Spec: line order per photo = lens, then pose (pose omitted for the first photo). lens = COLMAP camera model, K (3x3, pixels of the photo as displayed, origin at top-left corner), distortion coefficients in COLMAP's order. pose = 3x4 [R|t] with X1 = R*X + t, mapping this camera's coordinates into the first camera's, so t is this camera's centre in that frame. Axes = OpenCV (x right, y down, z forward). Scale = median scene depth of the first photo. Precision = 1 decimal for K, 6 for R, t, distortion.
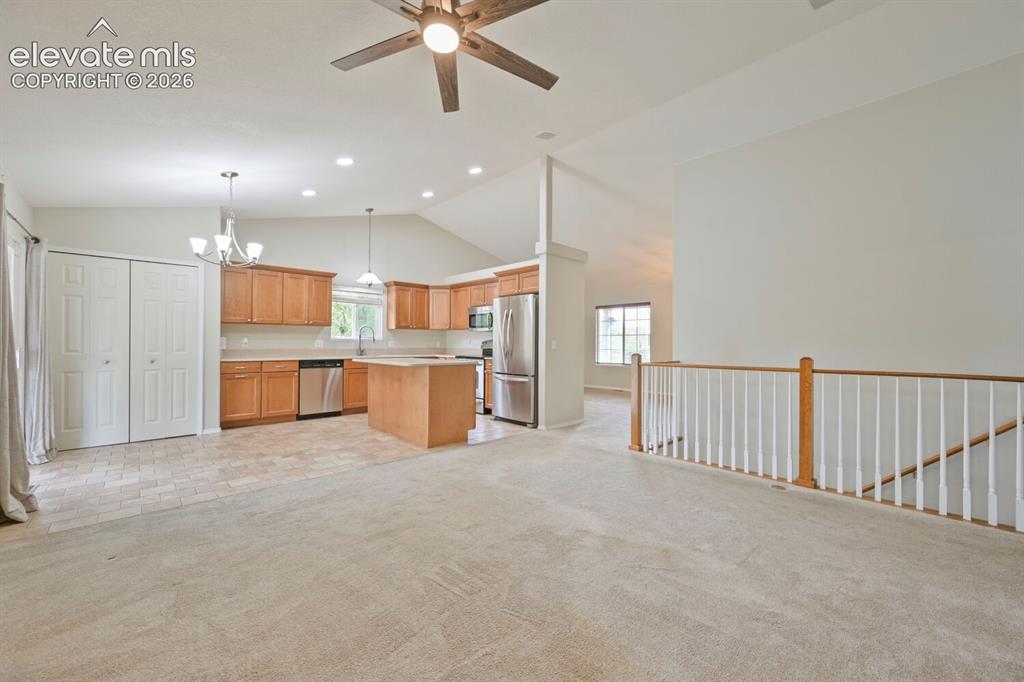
lens RADIAL K [[402.8, 0, 511.9], [0, 402.8, 340.6], [0, 0, 1]] dist [-0.001606, 0.000387]
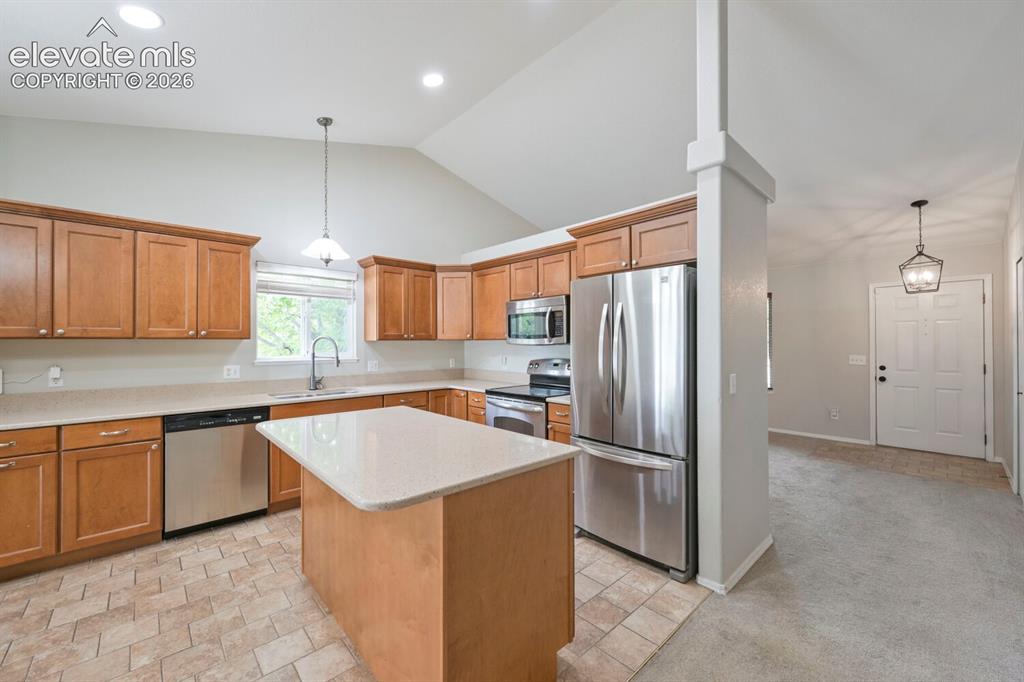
lens RADIAL K [[402.8, 0, 513.0], [0, 402.8, 341.4], [0, 0, 1]] dist [-0.001606, 0.000387]
pose [[0.999922, -0.007761, -0.009776, -0.107725], [0.007813, 0.999956, 0.005218, -0.034406], [0.009735, -0.005294, 0.999939, 0.501591]]
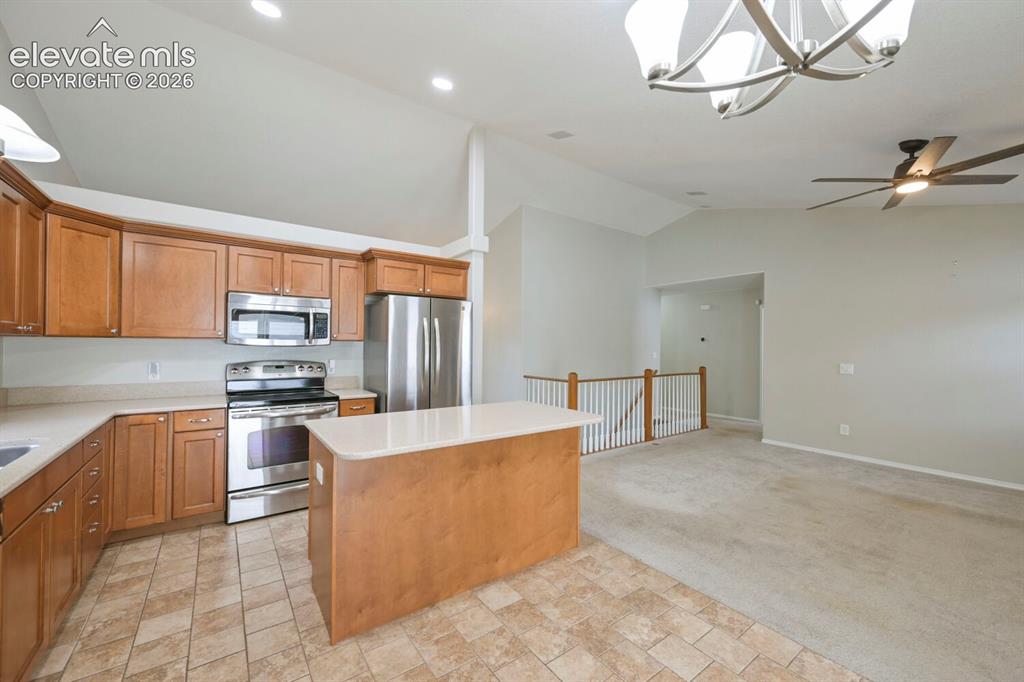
lens RADIAL K [[402.8, 0, 510.6], [0, 402.8, 341.1], [0, 0, 1]] dist [-0.001606, 0.000387]
pose [[0.128208, 0.003257, 0.991742, -0.597494], [-0.016952, 0.999856, -0.001093, -0.037341], [-0.991602, -0.016672, 0.128244, 0.724150]]
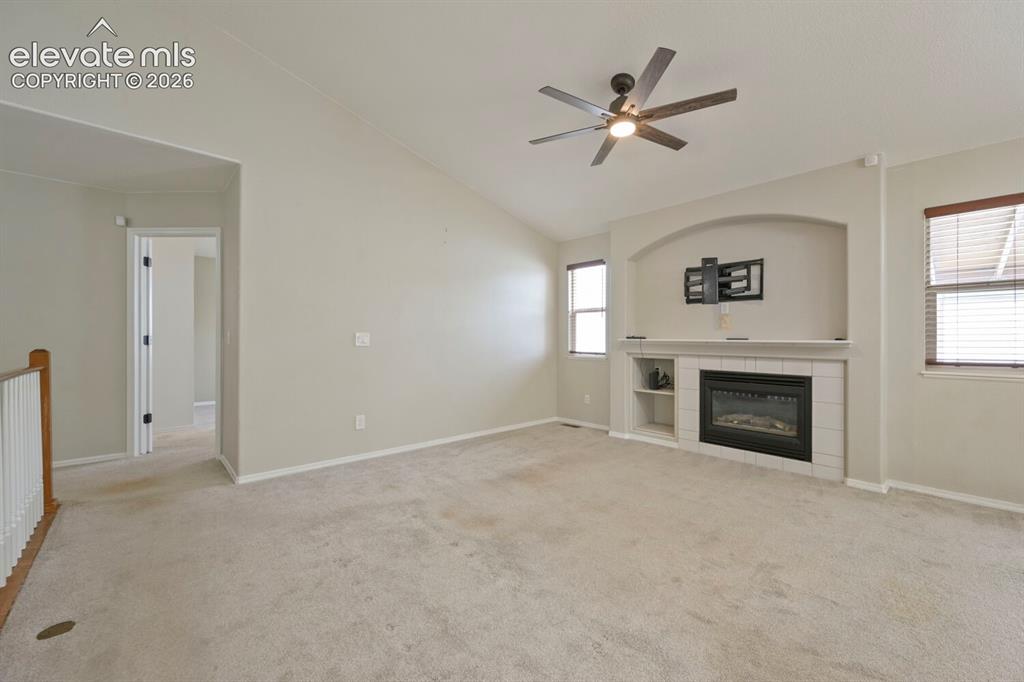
lens RADIAL K [[402.8, 0, 513.4], [0, 402.8, 341.5], [0, 0, 1]] dist [-0.001606, 0.000387]
pose [[-0.999942, -0.010164, 0.003655, 0.056790], [-0.010197, 0.999906, -0.009206, 0.011932], [-0.003562, -0.009243, -0.999951, 0.755081]]
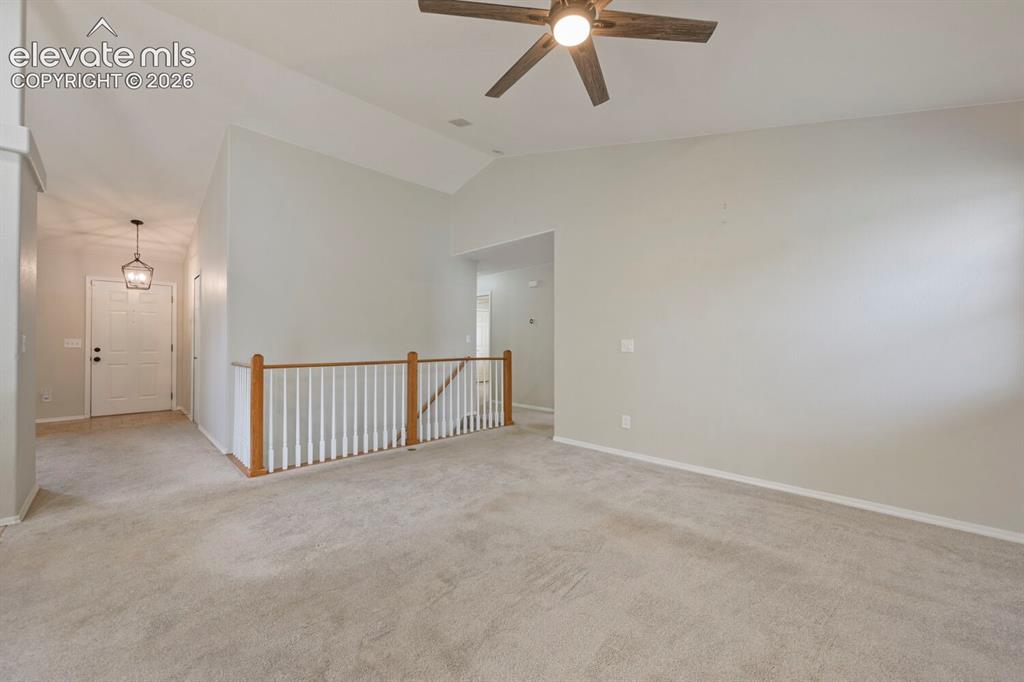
lens RADIAL K [[402.8, 0, 514.0], [0, 402.8, 339.1], [0, 0, 1]] dist [-0.001606, 0.000387]
pose [[-0.028816, 0.004410, 0.999575, -0.355247], [-0.010635, 0.999932, -0.004718, 0.000042], [-0.999528, -0.010767, -0.028767, 0.363402]]
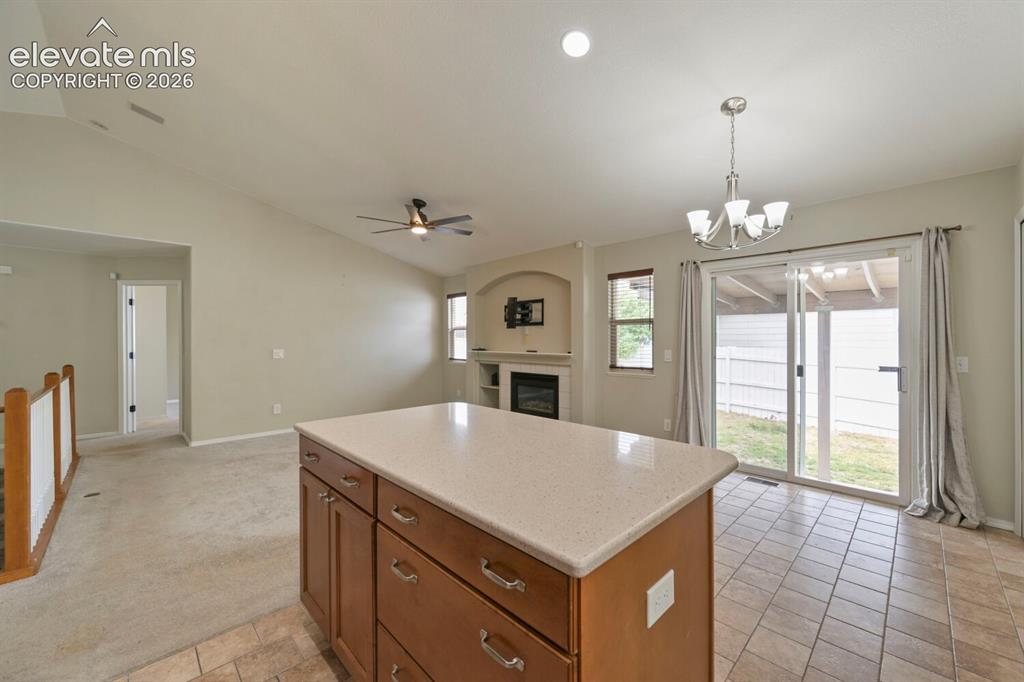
lens RADIAL K [[402.8, 0, 511.4], [0, 402.8, 341.6], [0, 0, 1]] dist [-0.001606, 0.000387]
pose [[-0.999858, -0.001899, -0.016743, -0.217157], [-0.001752, 0.999960, -0.008765, -0.014387], [0.016759, -0.008735, -0.999821, 1.059038]]
